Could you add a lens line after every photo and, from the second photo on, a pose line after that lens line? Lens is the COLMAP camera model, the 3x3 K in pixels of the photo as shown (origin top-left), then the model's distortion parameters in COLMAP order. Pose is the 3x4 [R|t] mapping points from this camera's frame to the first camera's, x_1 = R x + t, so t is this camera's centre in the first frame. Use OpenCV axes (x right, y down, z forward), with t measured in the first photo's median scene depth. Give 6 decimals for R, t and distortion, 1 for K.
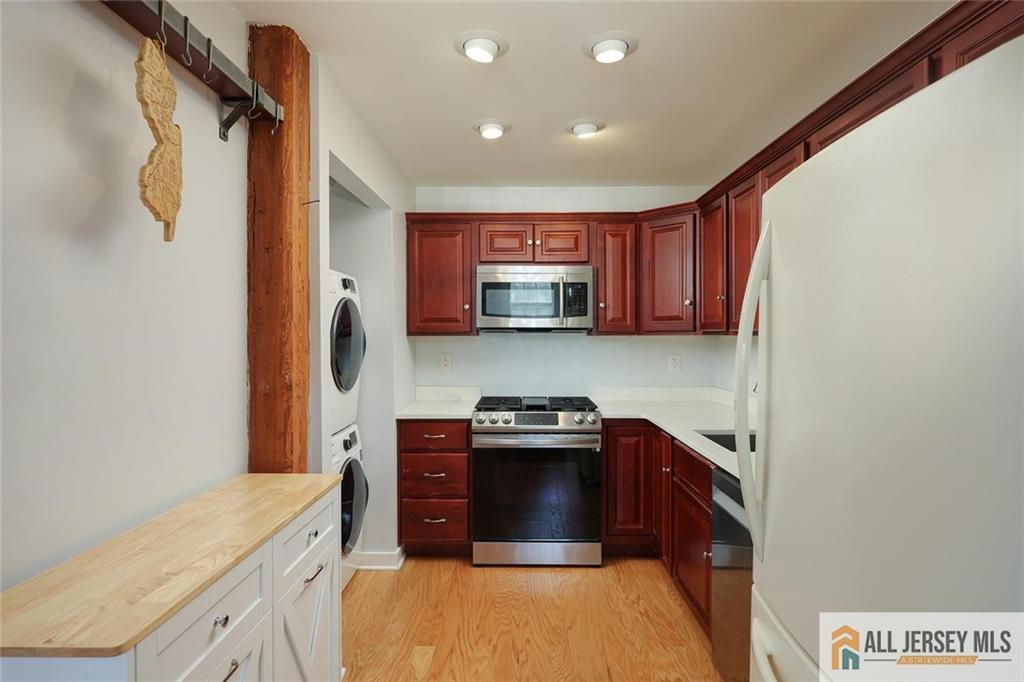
lens RADIAL K [[543.7, 0, 512.1], [0, 543.7, 340.1], [0, 0, 1]] dist [0.007598, 0.000247]
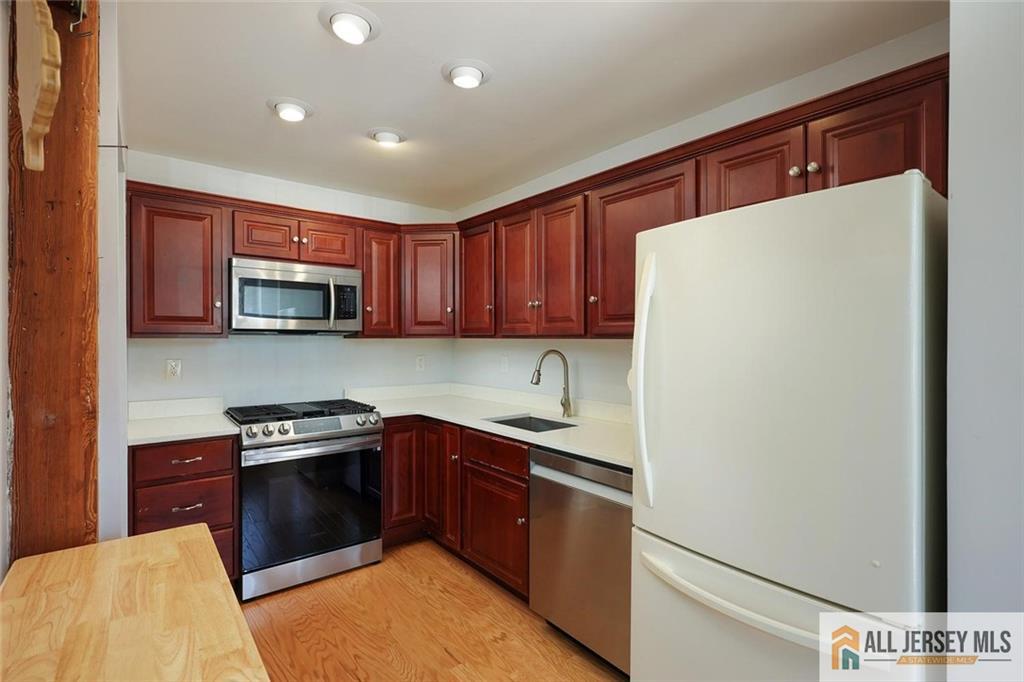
lens RADIAL K [[486.9, 0, 514.6], [0, 486.9, 340.6], [0, 0, 1]] dist [0.011106, -0.002212]
pose [[0.777043, -0.000063, 0.629448, -0.224250], [0.003035, 0.999989, -0.003646, -0.000096], [-0.629441, 0.004744, 0.777034, 0.115606]]
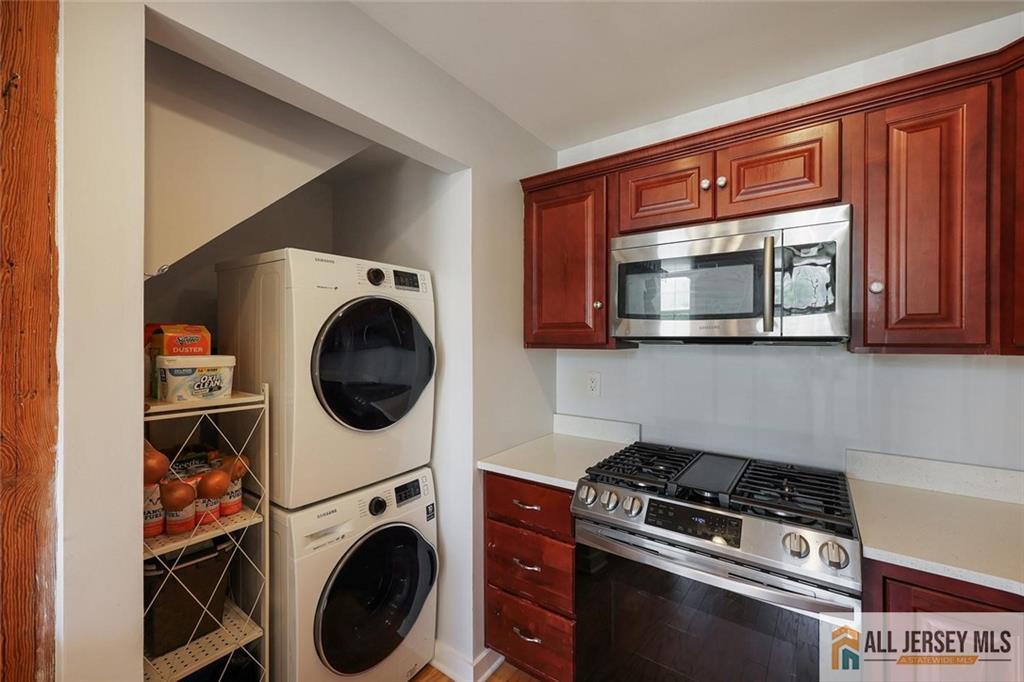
lens RADIAL K [[421.5, 0, 511.5], [0, 421.5, 341.5], [0, 0, 1]] dist [0.009173, 0.000693]
pose [[0.812146, 0.003324, -0.583444, 0.136692], [-0.005471, 0.999983, -0.001919, -0.017874], [0.583428, 0.004750, 0.812151, 0.583935]]
